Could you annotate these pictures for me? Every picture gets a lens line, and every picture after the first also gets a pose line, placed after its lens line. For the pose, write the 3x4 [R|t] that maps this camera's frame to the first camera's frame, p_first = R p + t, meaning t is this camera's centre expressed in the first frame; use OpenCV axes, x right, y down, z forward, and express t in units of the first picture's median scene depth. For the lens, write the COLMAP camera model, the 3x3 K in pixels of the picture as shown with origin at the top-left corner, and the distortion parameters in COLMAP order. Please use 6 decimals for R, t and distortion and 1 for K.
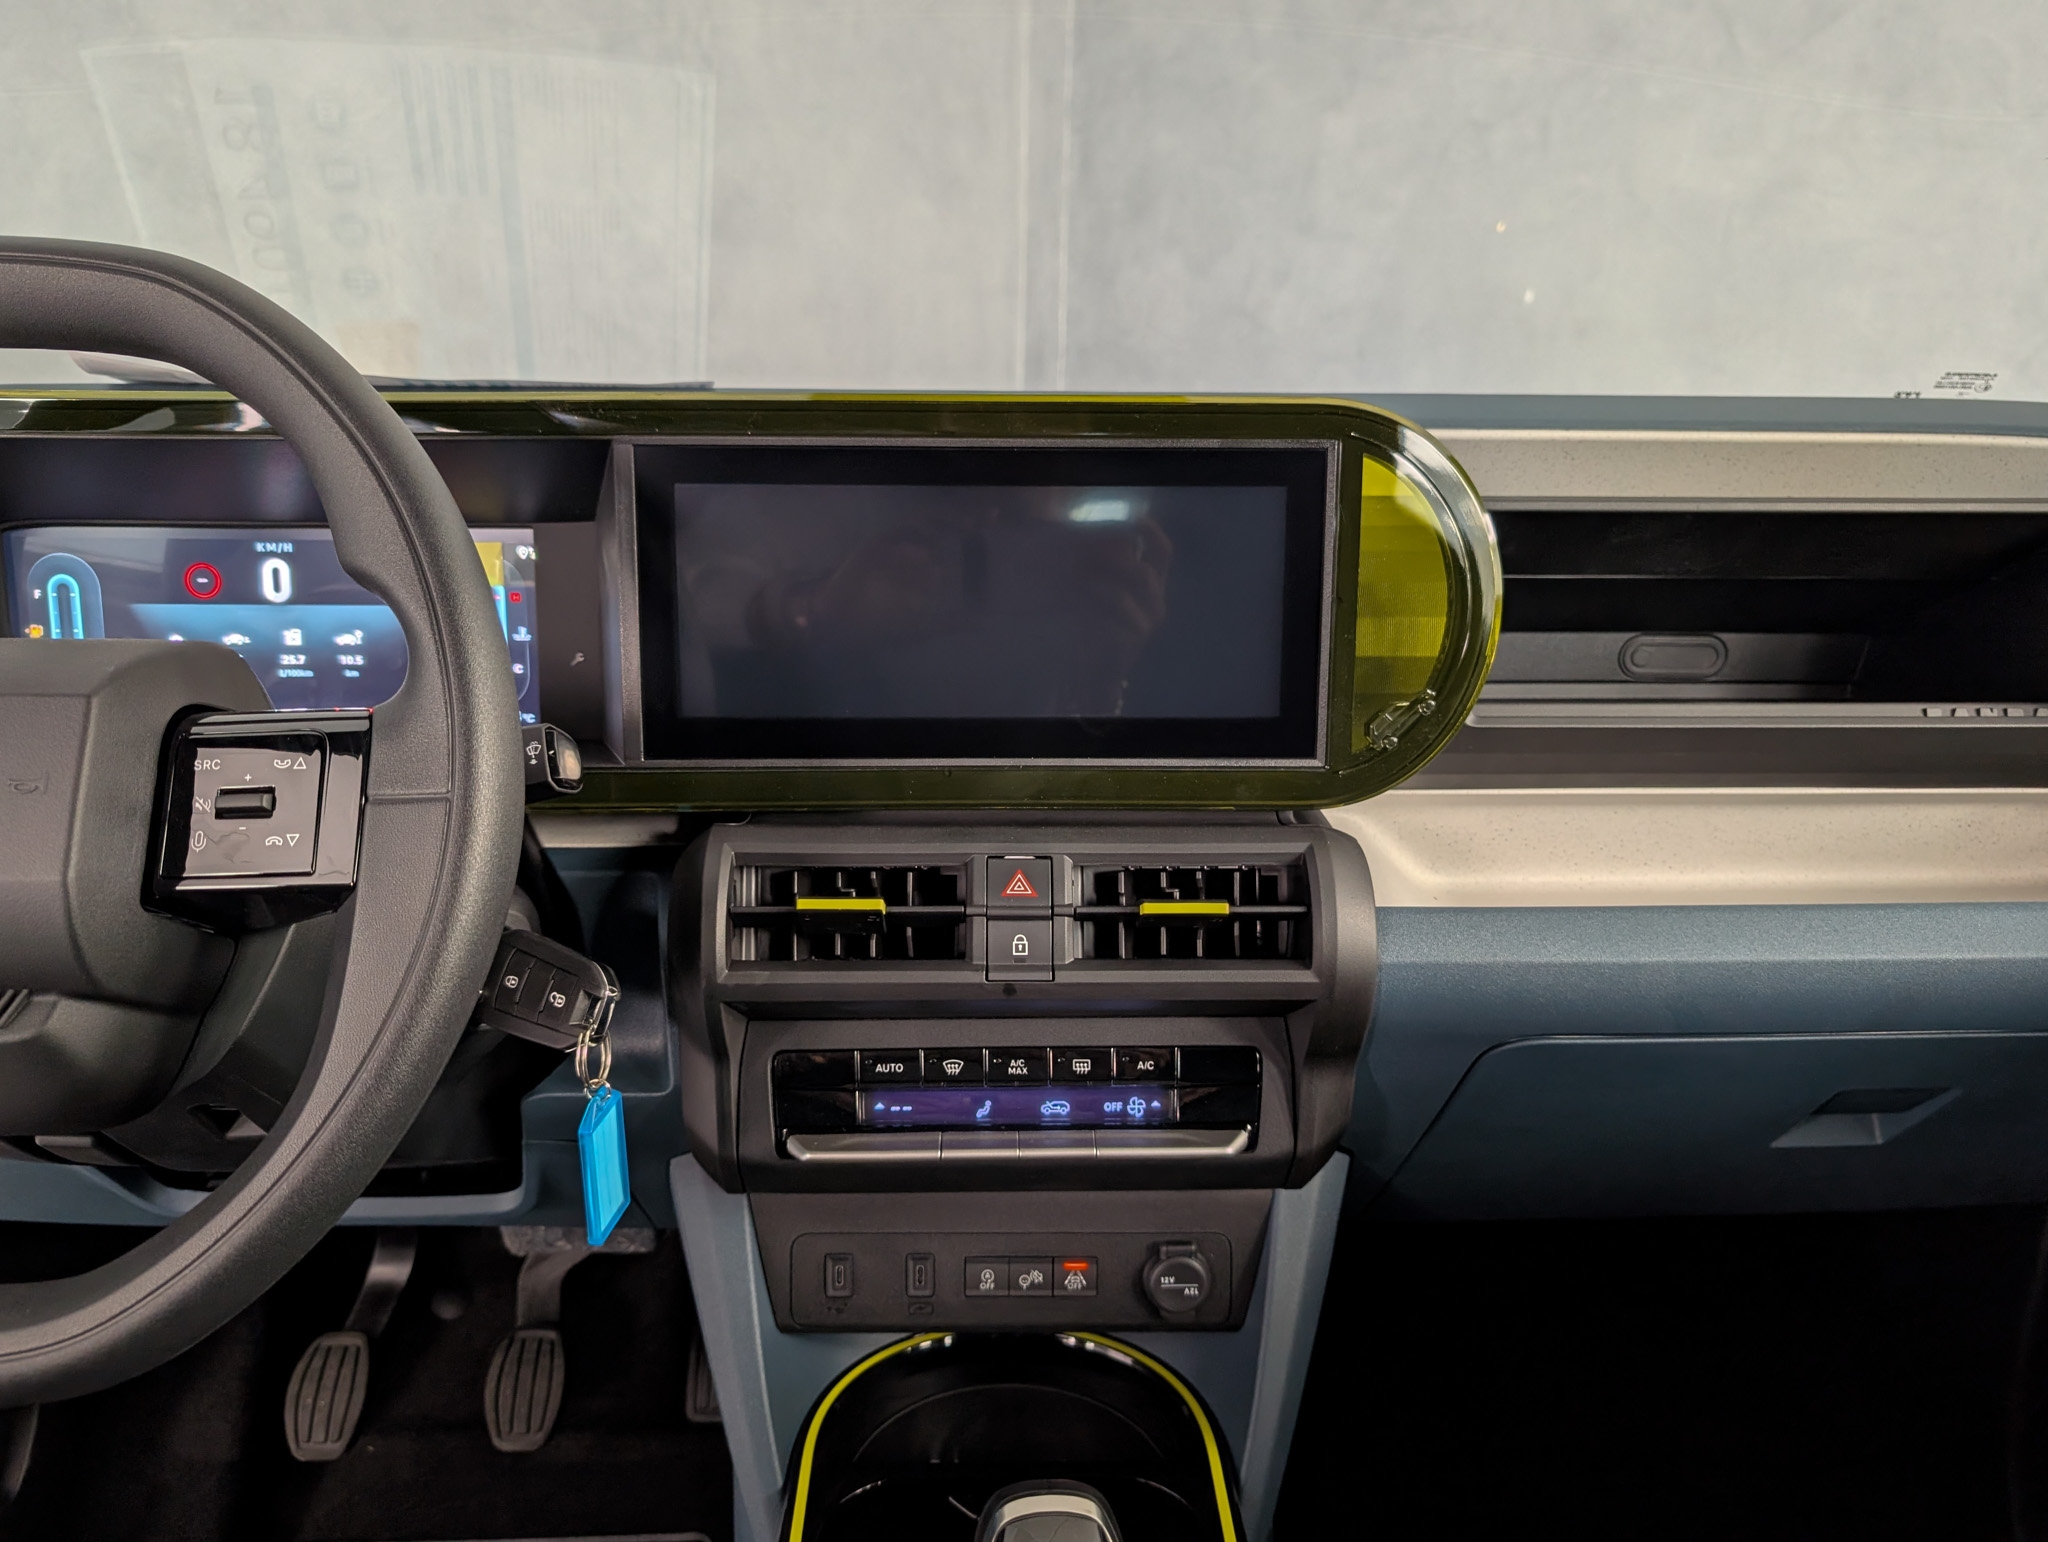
lens RADIAL K [[1498.4, 0, 1014.3], [0, 1498.4, 786.2], [0, 0, 1]] dist [0.032931, -0.063625]
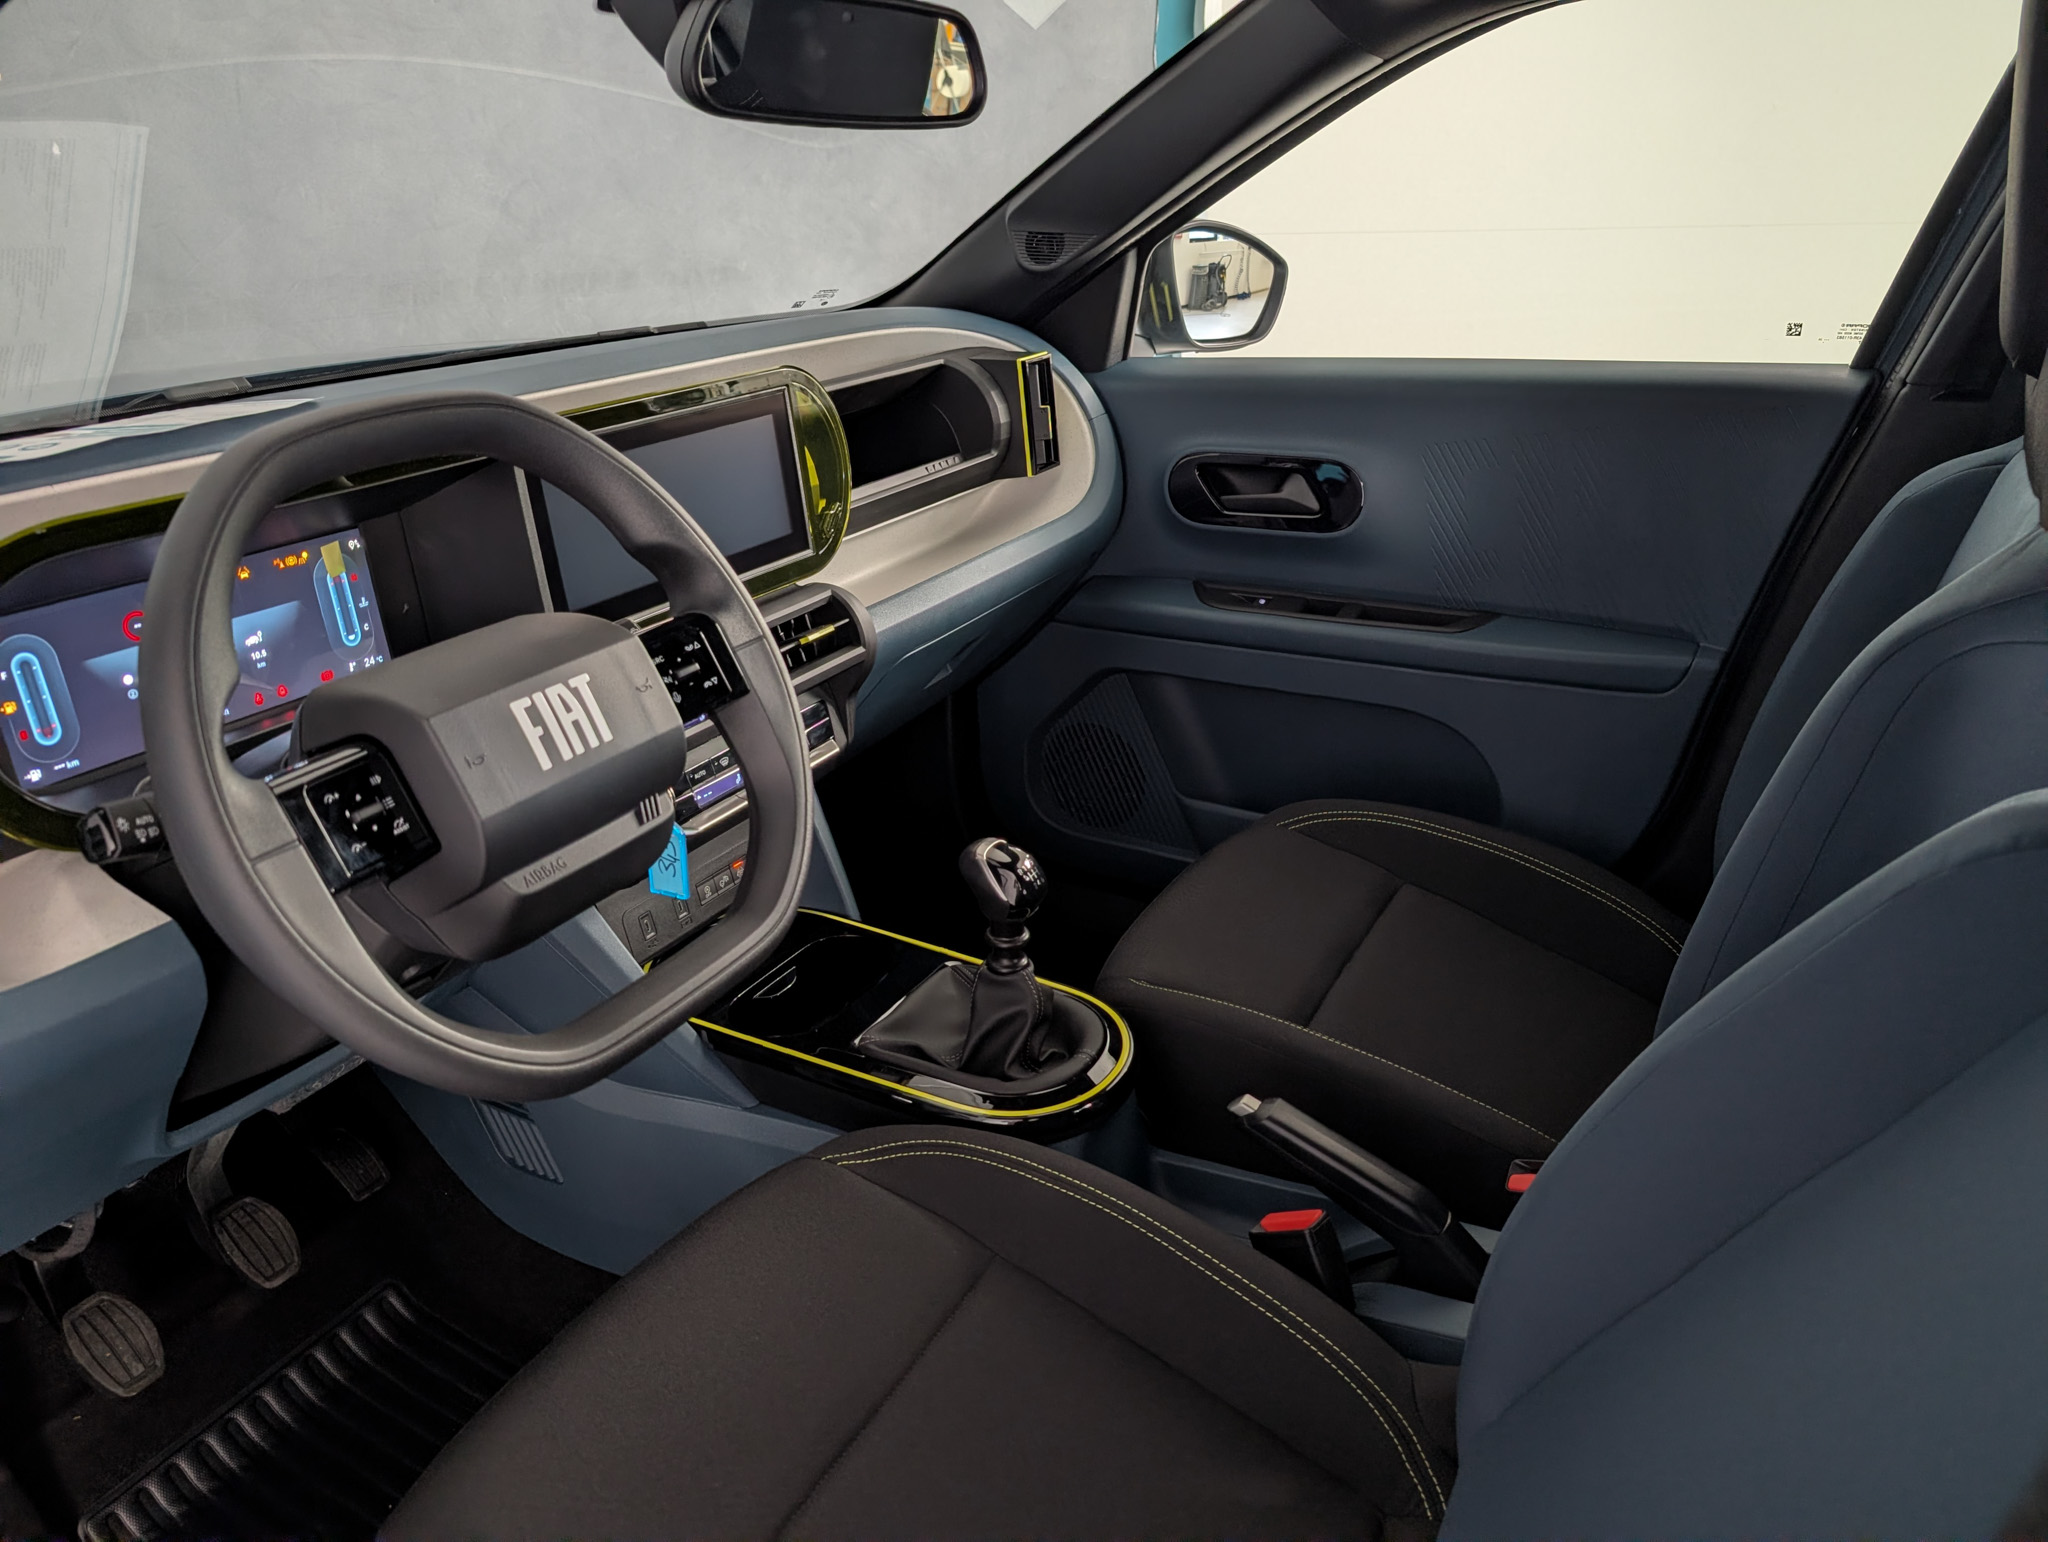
lens RADIAL K [[1447.6, 0, 1024.0], [0, 1447.6, 771.0], [0, 0, 1]] dist [-0.003590, -0.005251]
pose [[0.500049, -0.349176, 0.792482, -1.250887], [0.235182, 0.935473, 0.263781, -0.180442], [-0.833451, 0.054474, 0.549902, -0.272218]]
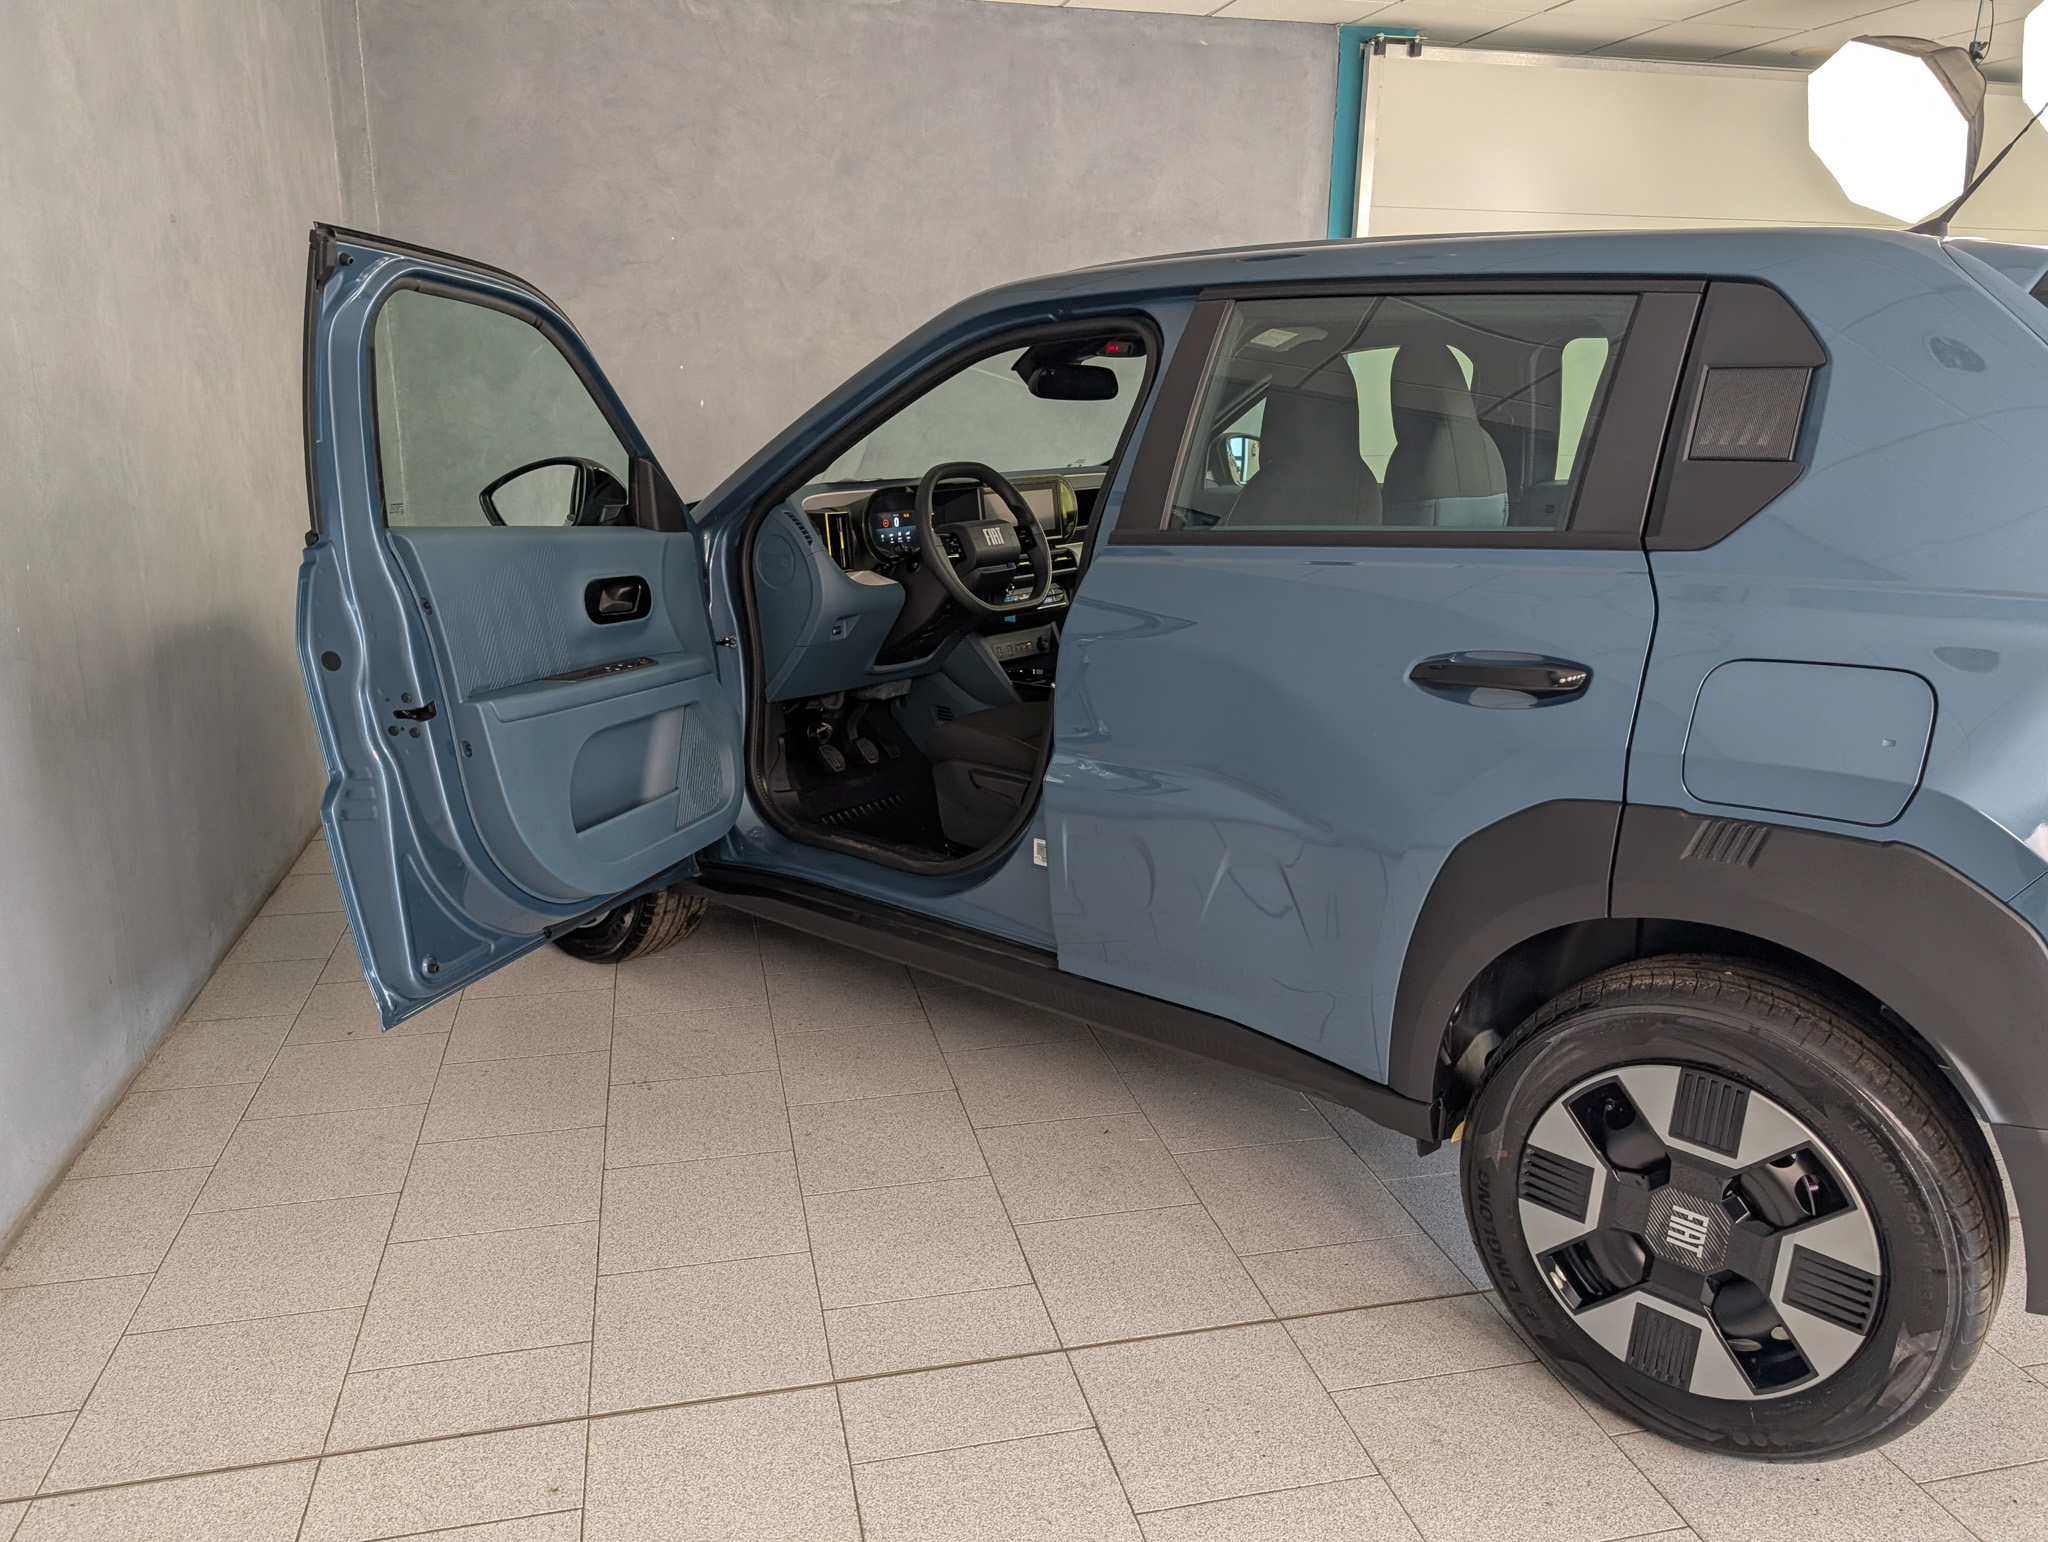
lens RADIAL K [[1498.4, 0, 1014.3], [0, 1498.4, 786.2], [0, 0, 1]] dist [0.032931, -0.063625]
pose [[0.675145, -0.192706, 0.712070, -4.165083], [0.206645, 0.976035, 0.068214, 0.475421], [-0.708151, 0.101091, 0.698787, -2.780371]]
